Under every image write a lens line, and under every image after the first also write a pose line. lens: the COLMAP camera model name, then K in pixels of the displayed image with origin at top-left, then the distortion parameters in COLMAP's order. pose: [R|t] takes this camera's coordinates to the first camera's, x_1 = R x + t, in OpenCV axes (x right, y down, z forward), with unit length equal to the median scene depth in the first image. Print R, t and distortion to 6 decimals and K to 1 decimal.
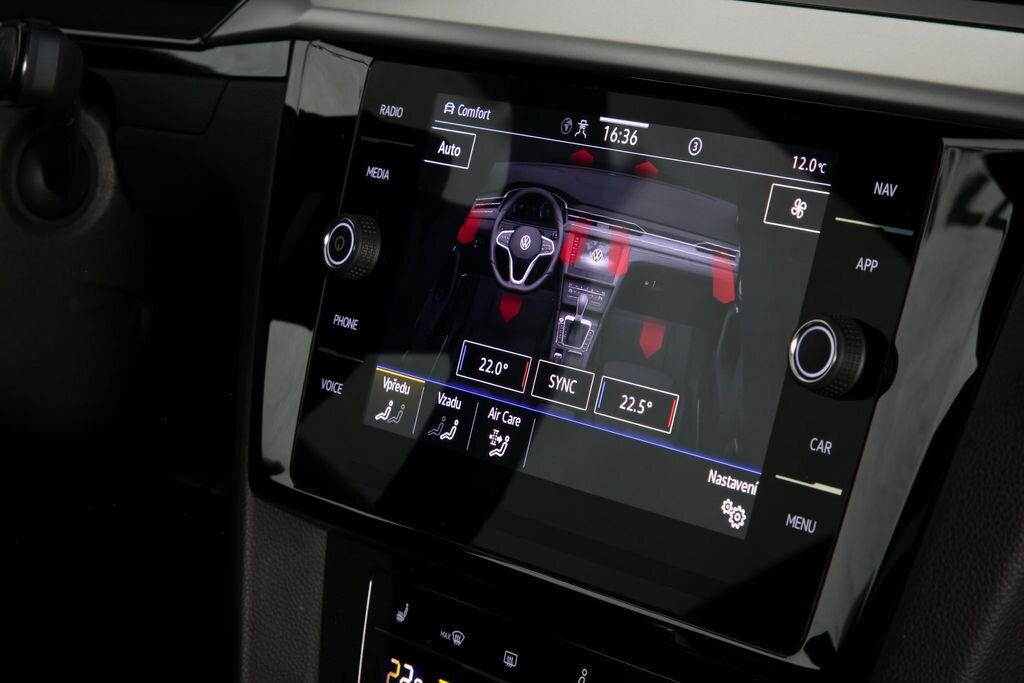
lens RADIAL K [[2963.6, 0, 512.0], [0, 2963.6, 341.5], [0, 0, 1]] dist [-0.158665, 0.596293]
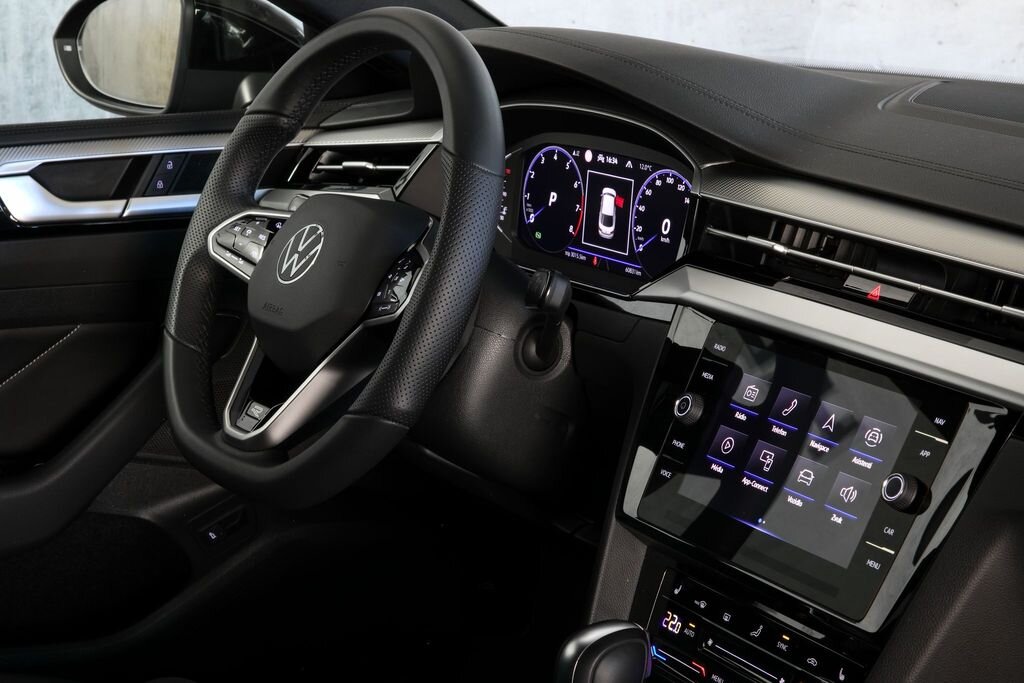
lens RADIAL K [[2190.2, 0, 512.0], [0, 2190.2, 341.5], [0, 0, 1]] dist [-0.339125, 2.786713]
pose [[0.975134, 0.187344, -0.118393, -0.002777], [-0.196952, 0.977511, -0.075378, 0.060496], [0.101609, 0.096822, 0.990102, -0.512823]]
